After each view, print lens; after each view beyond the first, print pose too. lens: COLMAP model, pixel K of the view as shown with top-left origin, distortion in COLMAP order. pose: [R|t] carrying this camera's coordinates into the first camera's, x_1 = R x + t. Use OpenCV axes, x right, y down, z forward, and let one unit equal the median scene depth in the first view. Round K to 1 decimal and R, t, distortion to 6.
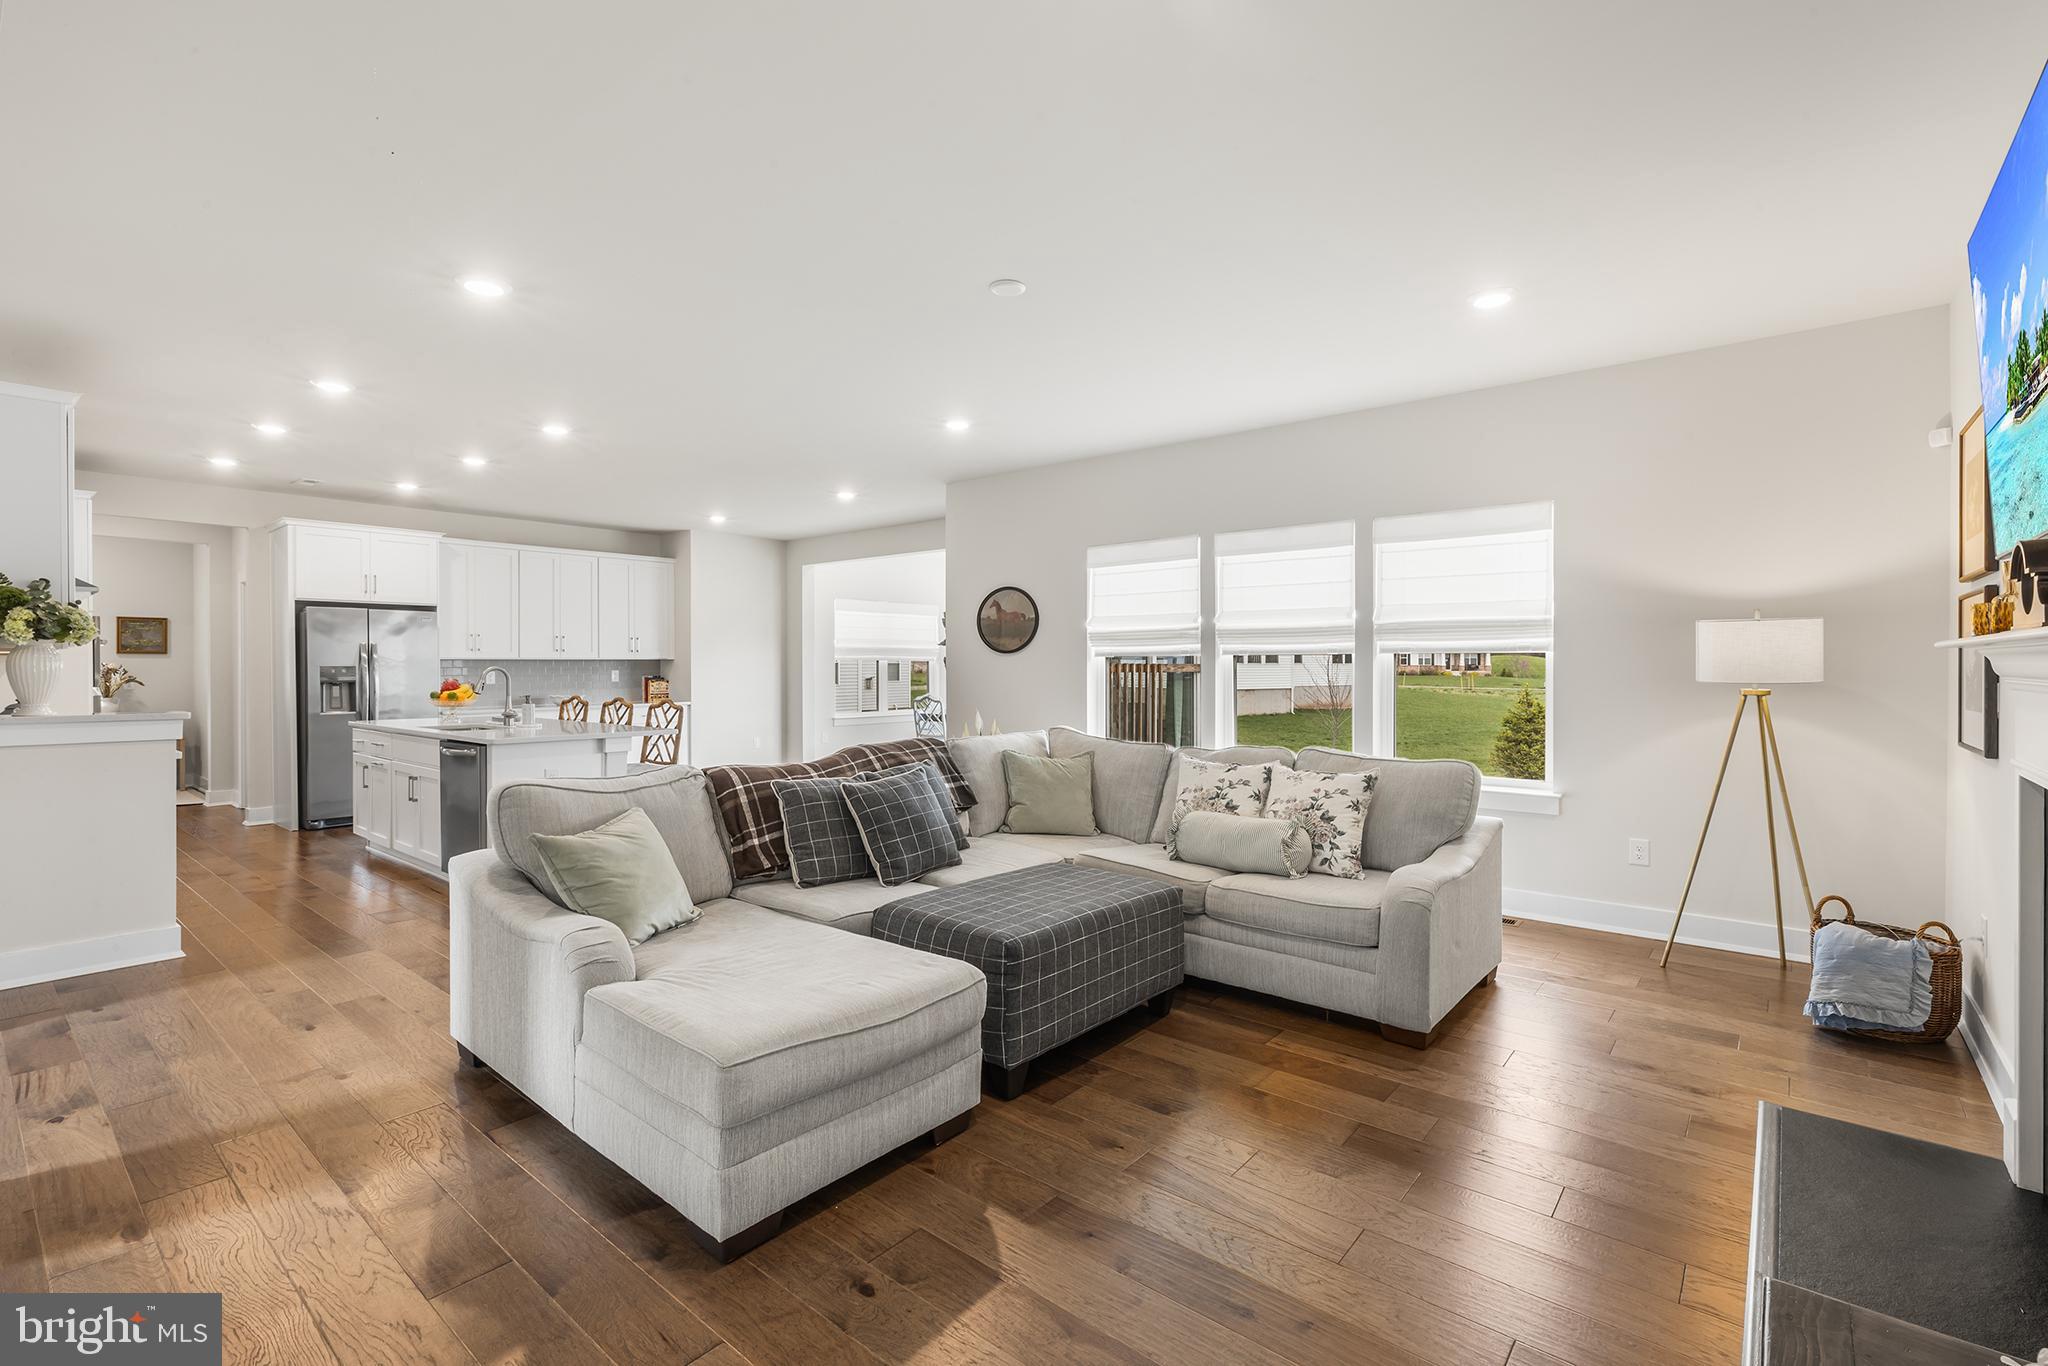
lens RADIAL K [[930.9, 0, 1026.5], [0, 930.9, 662.8], [0, 0, 1]] dist [-0.001265, 0.001863]
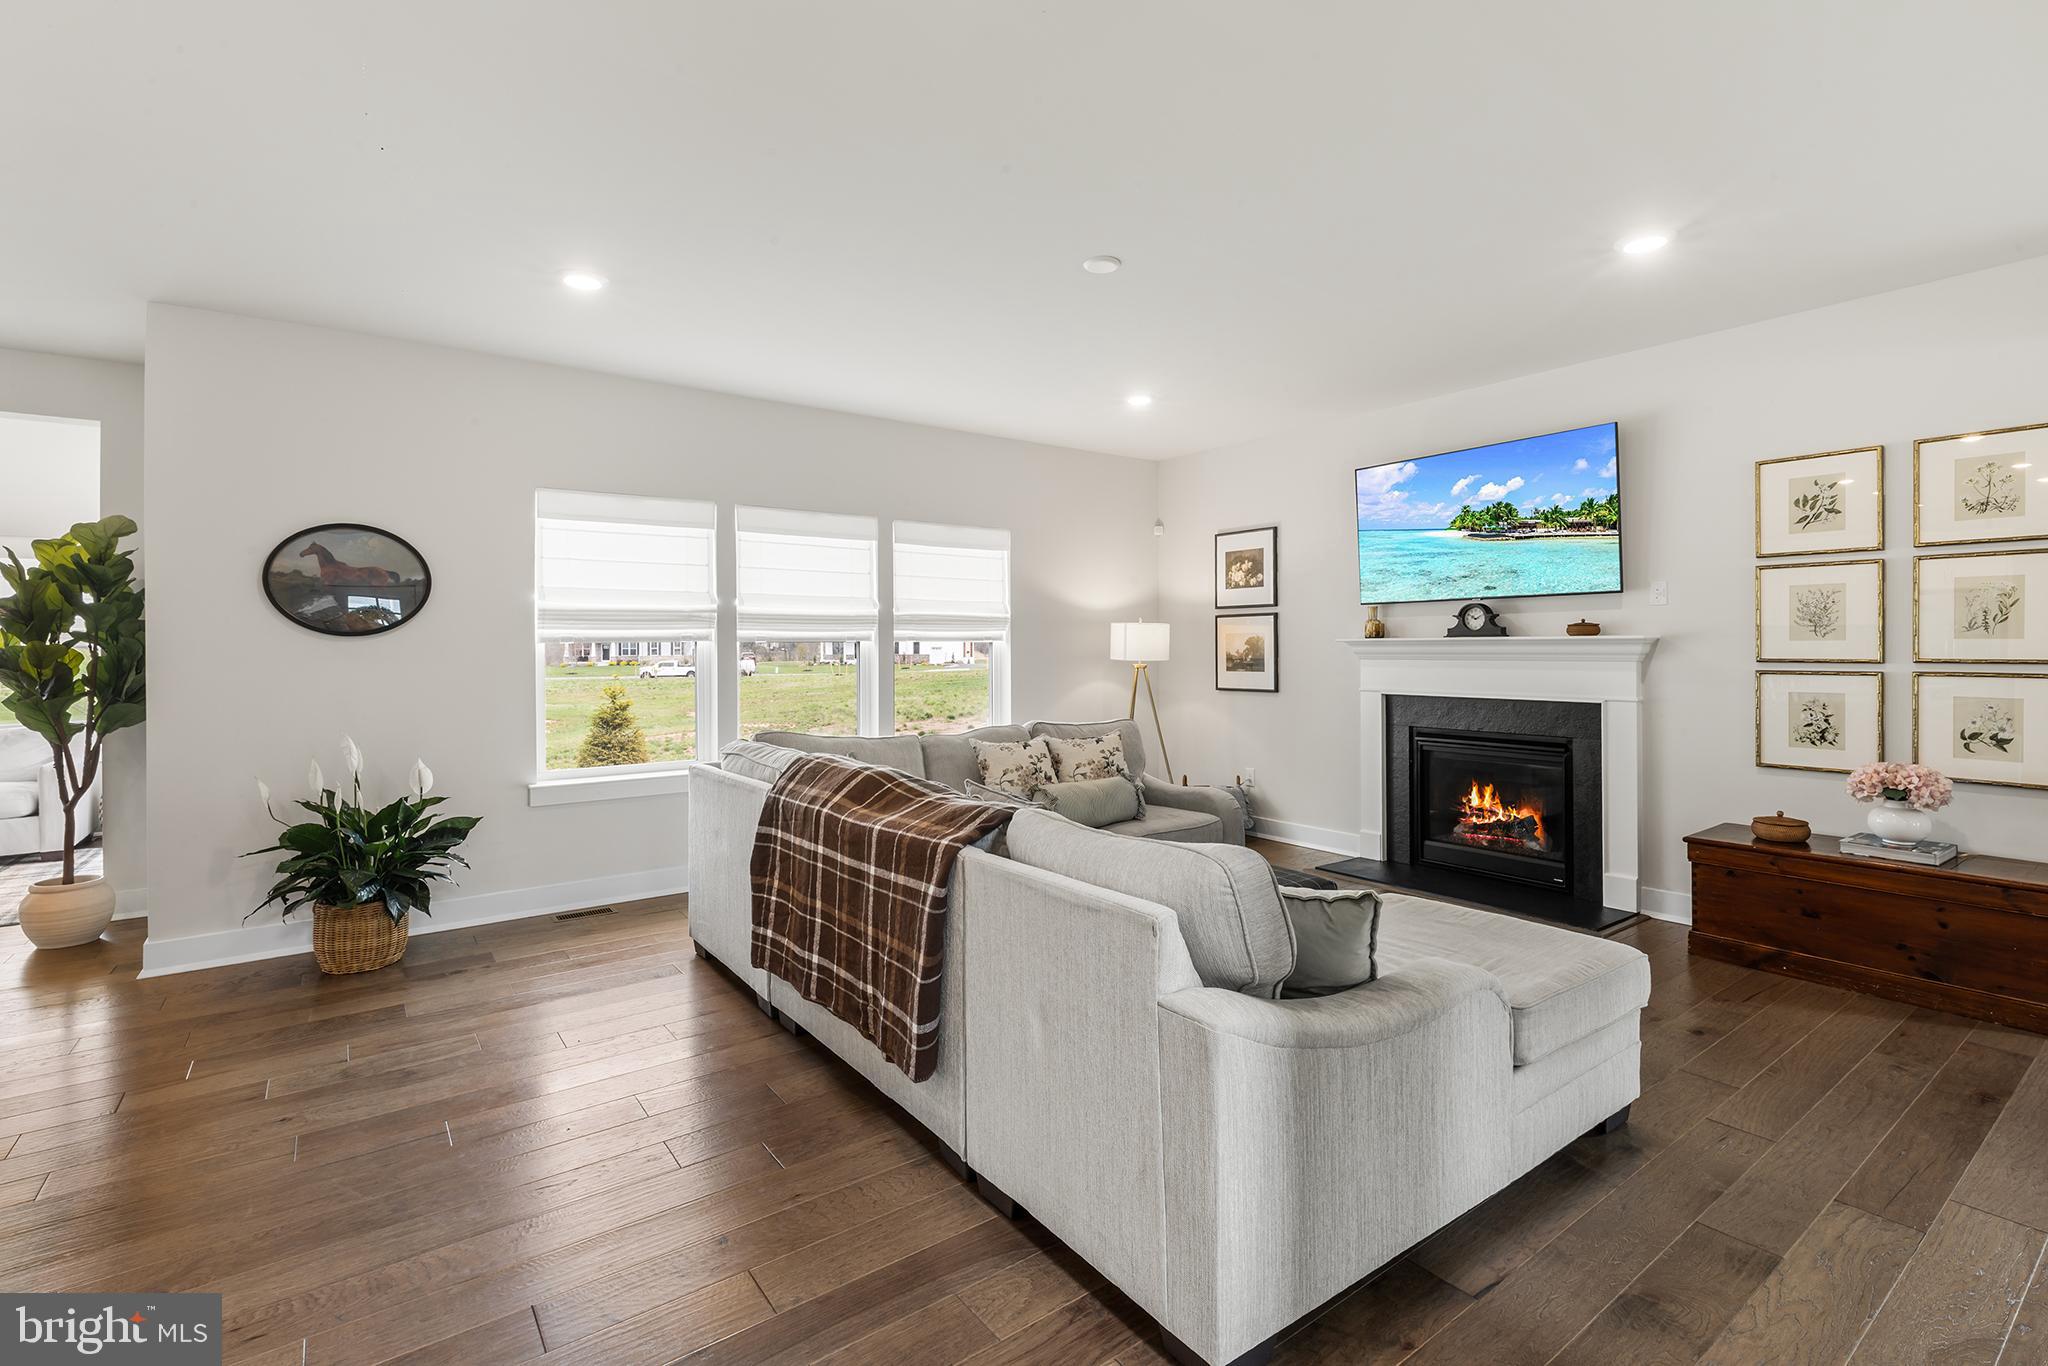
lens RADIAL K [[930.9, 0, 1036.1], [0, 930.9, 651.5], [0, 0, 1]] dist [-0.001265, 0.001863]
pose [[0.232182, -0.003529, 0.972666, -0.480354], [0.003030, 0.999991, 0.002905, -0.000306], [-0.972668, 0.002272, 0.232191, 0.414564]]
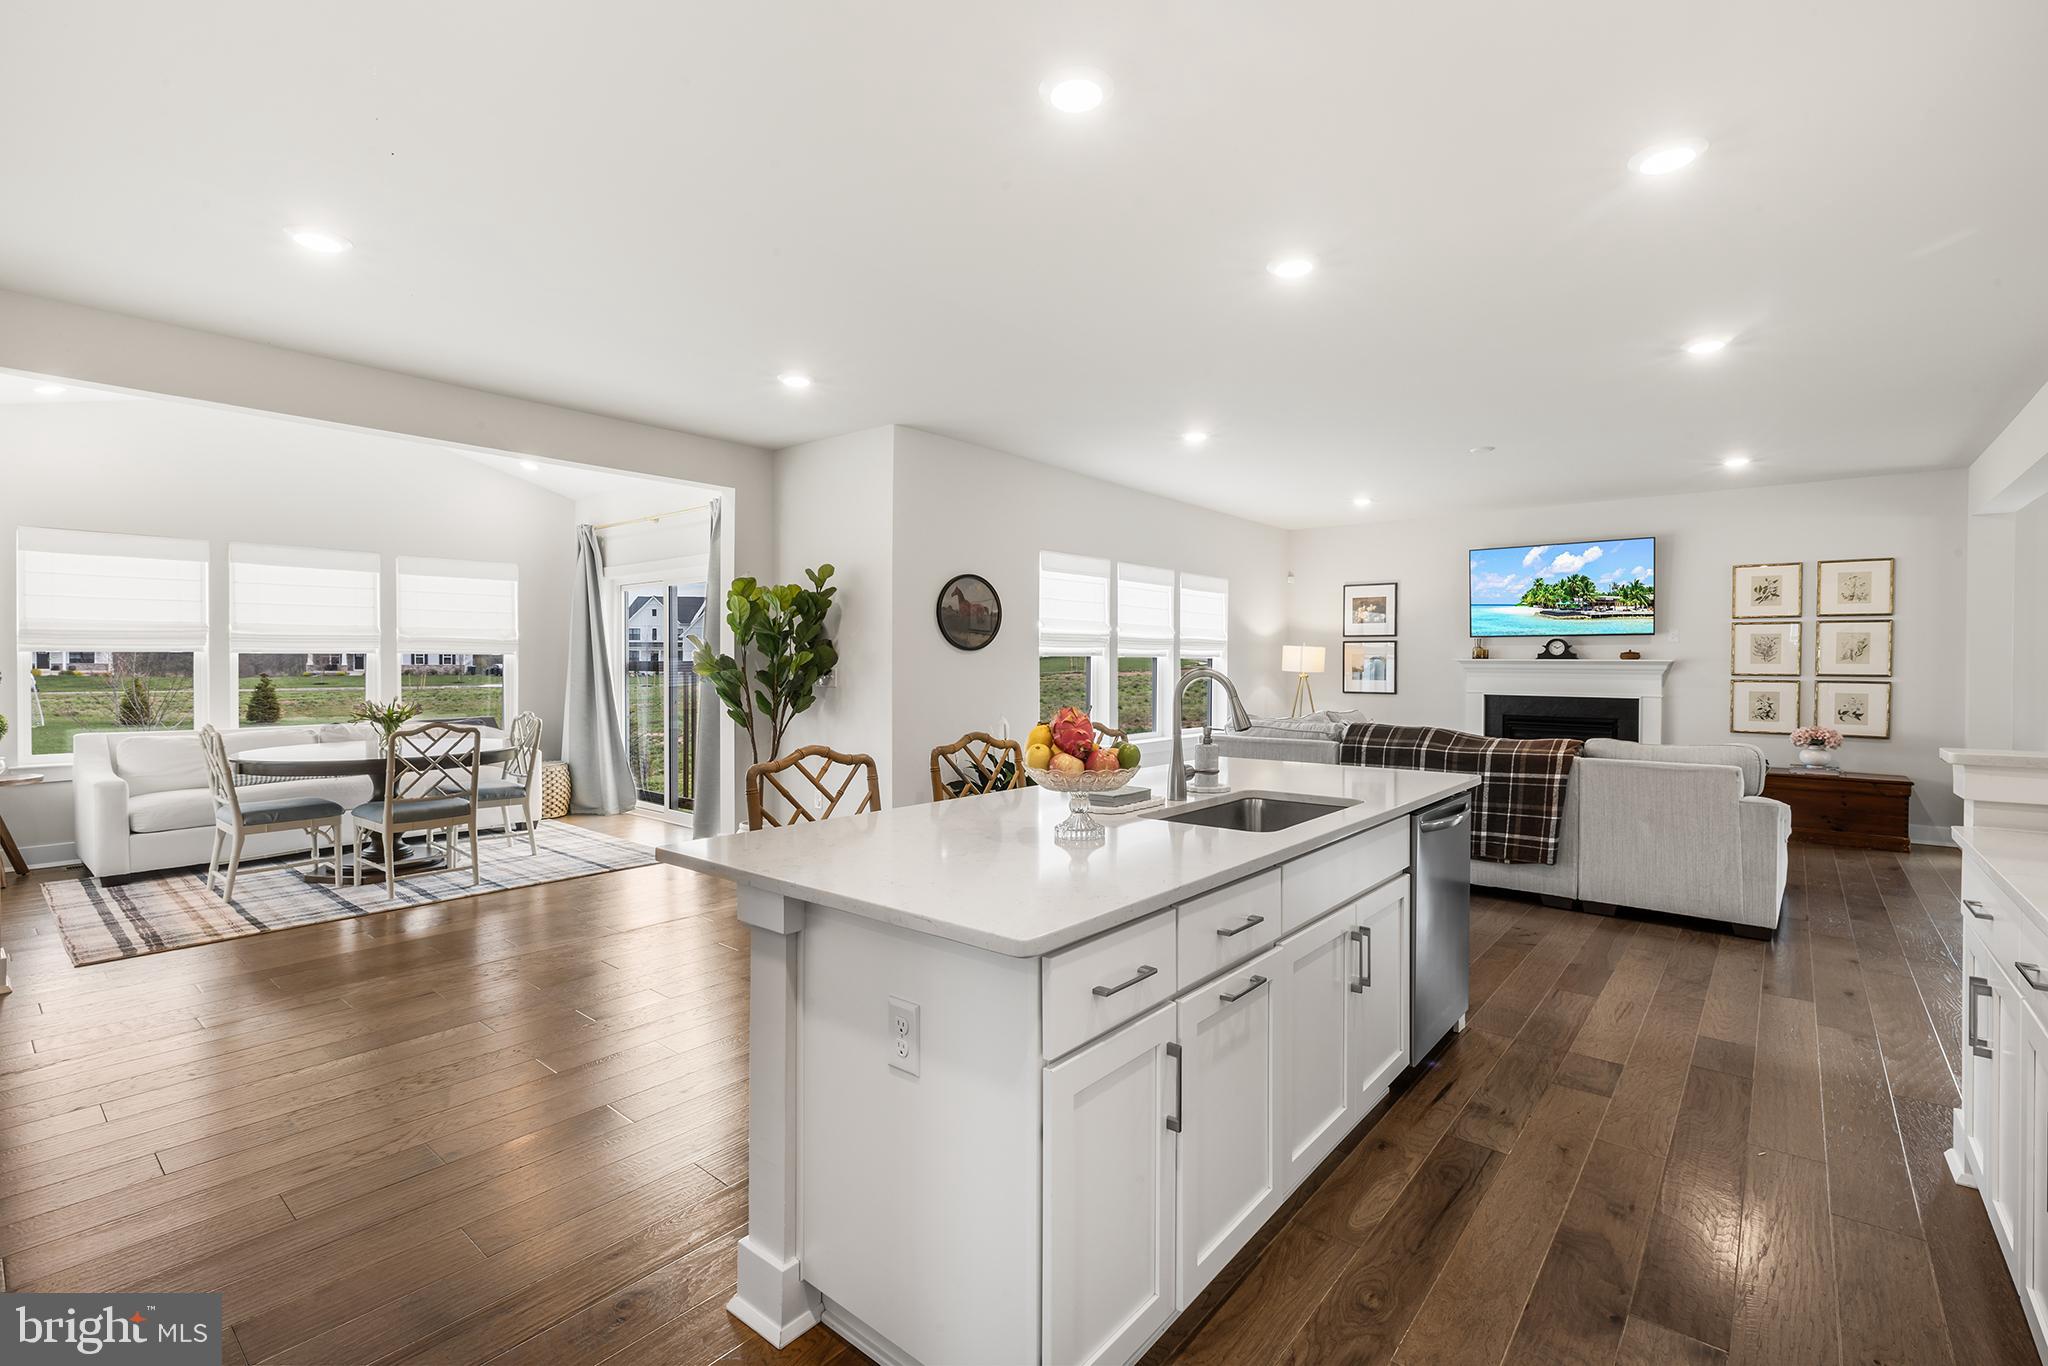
lens RADIAL K [[930.9, 0, 1021.6], [0, 930.9, 671.7], [0, 0, 1]] dist [-0.001265, 0.001863]
pose [[-0.003437, -0.009430, 0.999950, -0.860188], [-0.006657, 0.999934, 0.009407, 0.000640], [-0.999972, -0.006624, -0.003500, 0.915831]]
